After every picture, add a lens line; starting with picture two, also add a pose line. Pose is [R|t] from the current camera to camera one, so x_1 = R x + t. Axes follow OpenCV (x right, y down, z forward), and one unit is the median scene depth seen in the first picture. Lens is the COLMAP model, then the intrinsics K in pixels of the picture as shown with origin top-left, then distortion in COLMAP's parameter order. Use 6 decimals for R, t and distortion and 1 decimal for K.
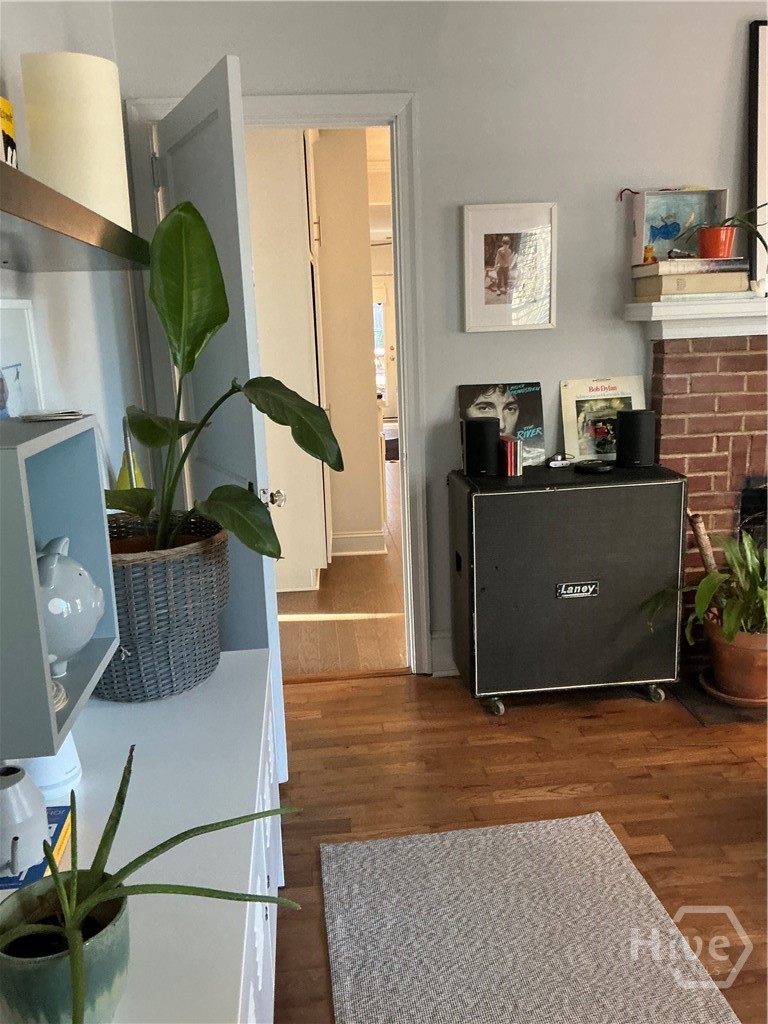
lens RADIAL K [[846.5, 0, 385.1], [0, 846.5, 508.1], [0, 0, 1]] dist [0.120028, -0.245732]
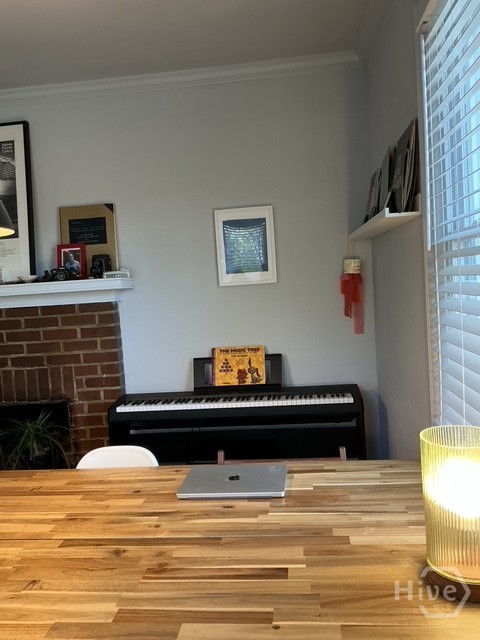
lens RADIAL K [[532.8, 0, 240.6], [0, 532.8, 310.7], [0, 0, 1]] dist [0.014311, 0.003233]
pose [[0.980174, -0.015150, -0.197559, 1.209159], [-0.012656, 0.990249, -0.138730, -0.072019], [0.197734, 0.138480, 0.970425, 0.132926]]
